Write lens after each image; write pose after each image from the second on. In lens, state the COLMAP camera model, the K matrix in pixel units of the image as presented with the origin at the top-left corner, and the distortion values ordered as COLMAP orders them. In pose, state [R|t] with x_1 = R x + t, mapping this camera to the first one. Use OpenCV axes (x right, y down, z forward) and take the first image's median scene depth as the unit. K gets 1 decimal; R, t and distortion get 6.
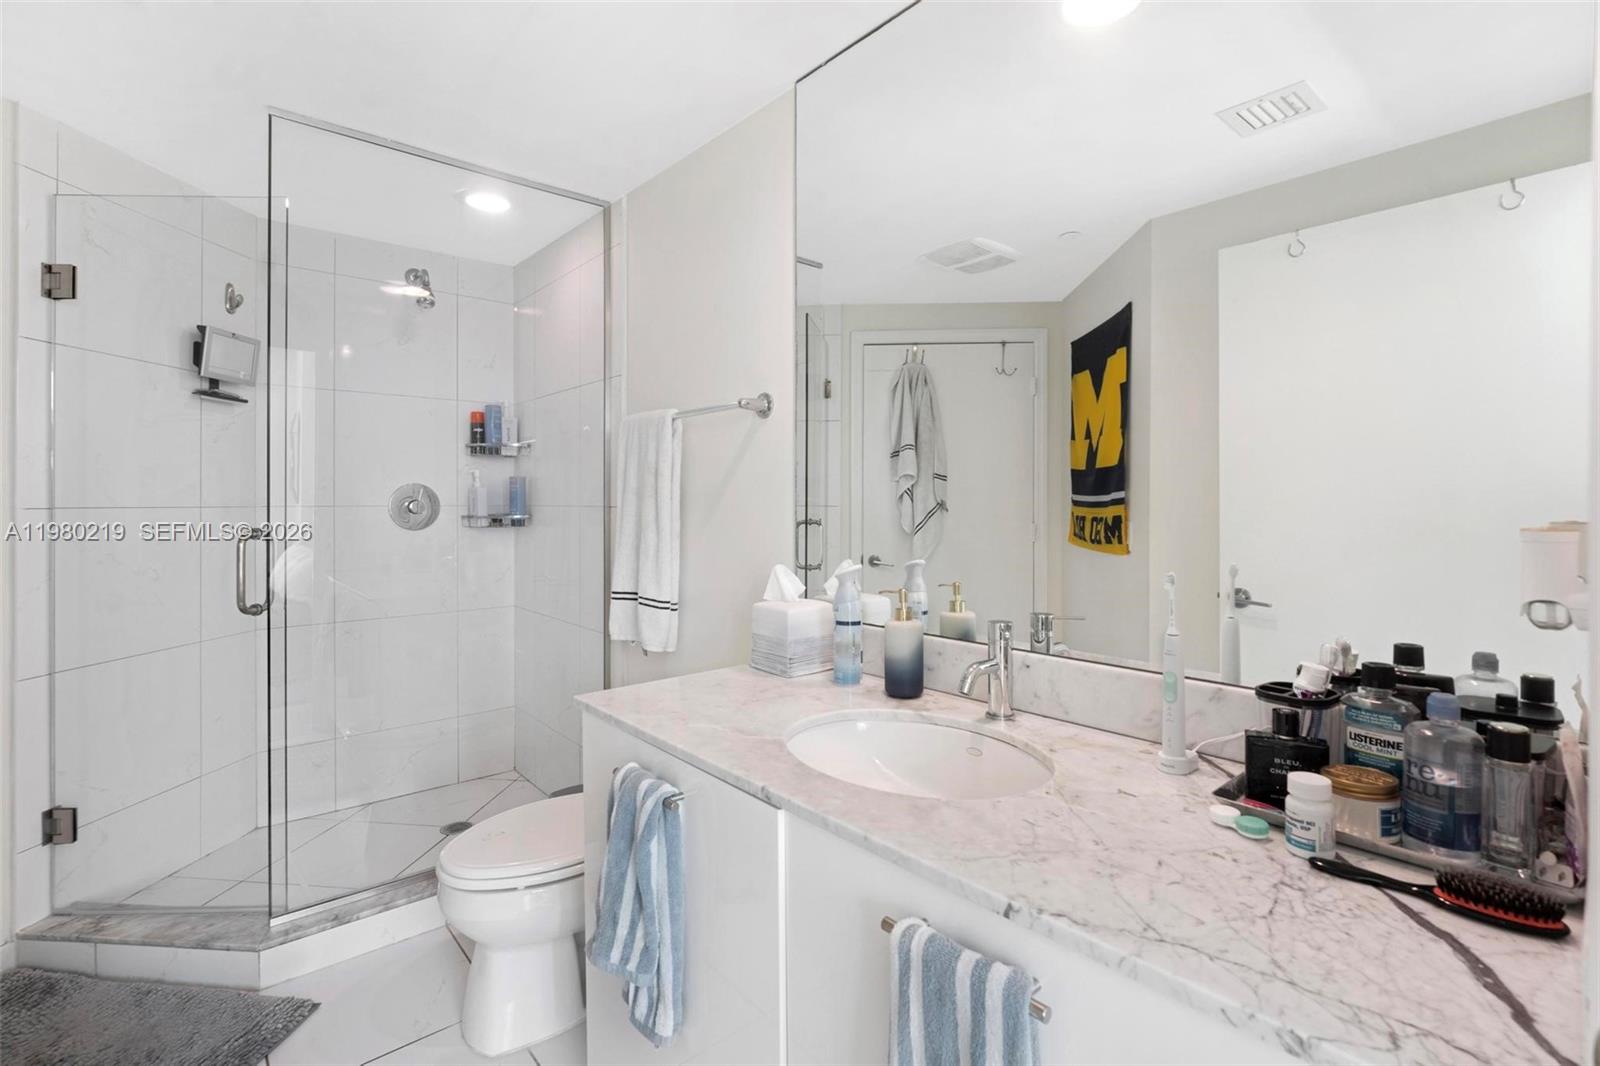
lens RADIAL K [[716.7, 0, 781.3], [0, 716.7, 503.5], [0, 0, 1]] dist [0.004583, -0.001501]
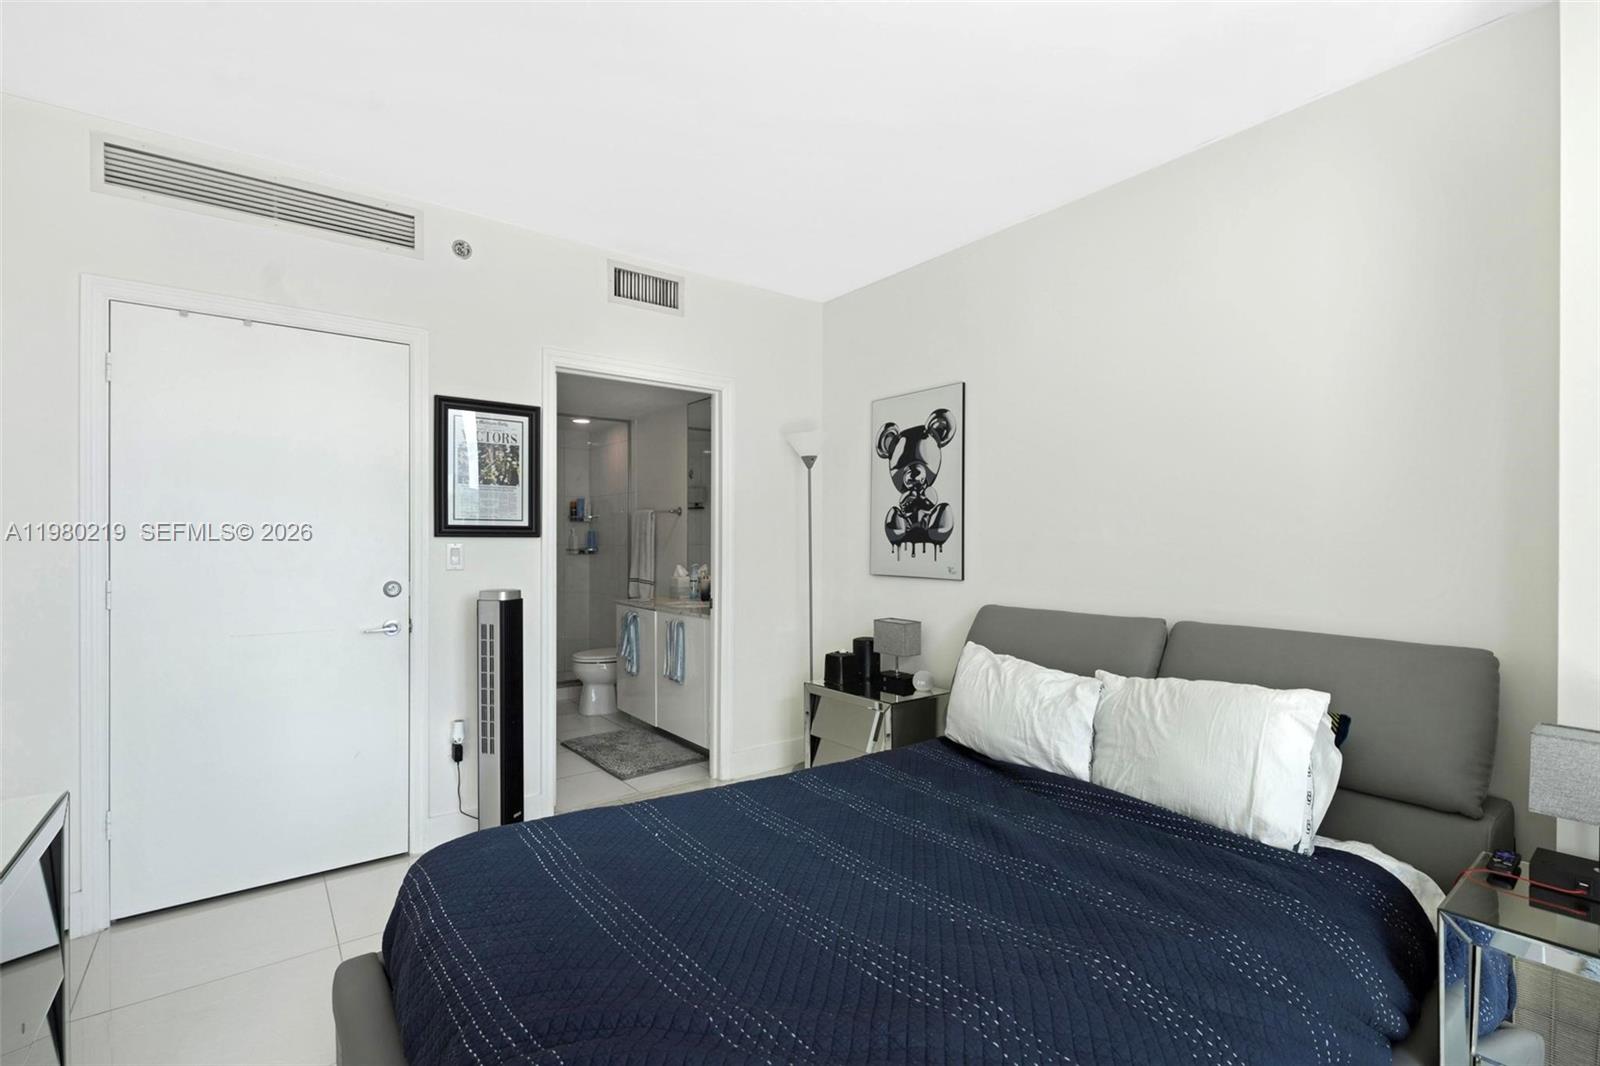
lens RADIAL K [[716.7, 0, 804.3], [0, 716.7, 542.6], [0, 0, 1]] dist [0.004583, -0.001501]
pose [[0.999289, 0.004501, -0.037433, 0.515353], [-0.004315, 0.999978, 0.005049, -0.024986], [0.037455, -0.004884, 0.999286, -1.647456]]
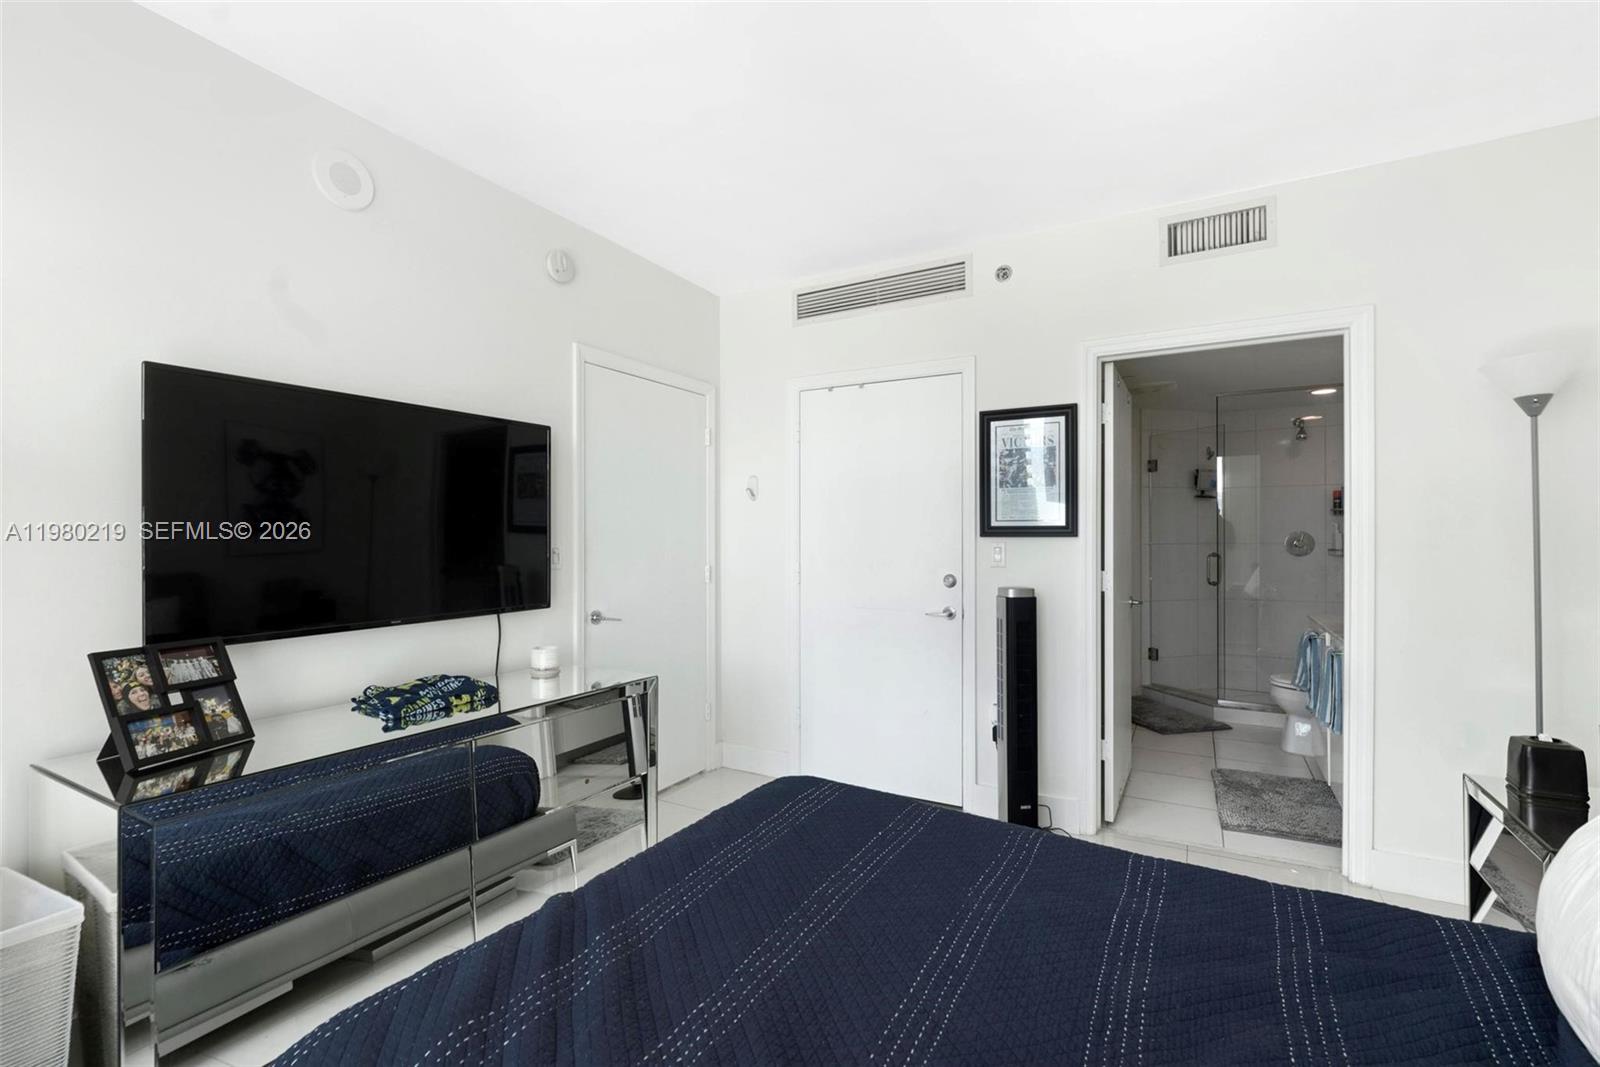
lens RADIAL K [[716.7, 0, 813.7], [0, 716.7, 535.9], [0, 0, 1]] dist [0.004583, -0.001501]
pose [[0.368359, 0.001467, -0.929682, 1.067191], [0.001711, 0.999996, 0.002256, -0.032126], [0.929682, -0.002421, 0.368355, -1.209673]]
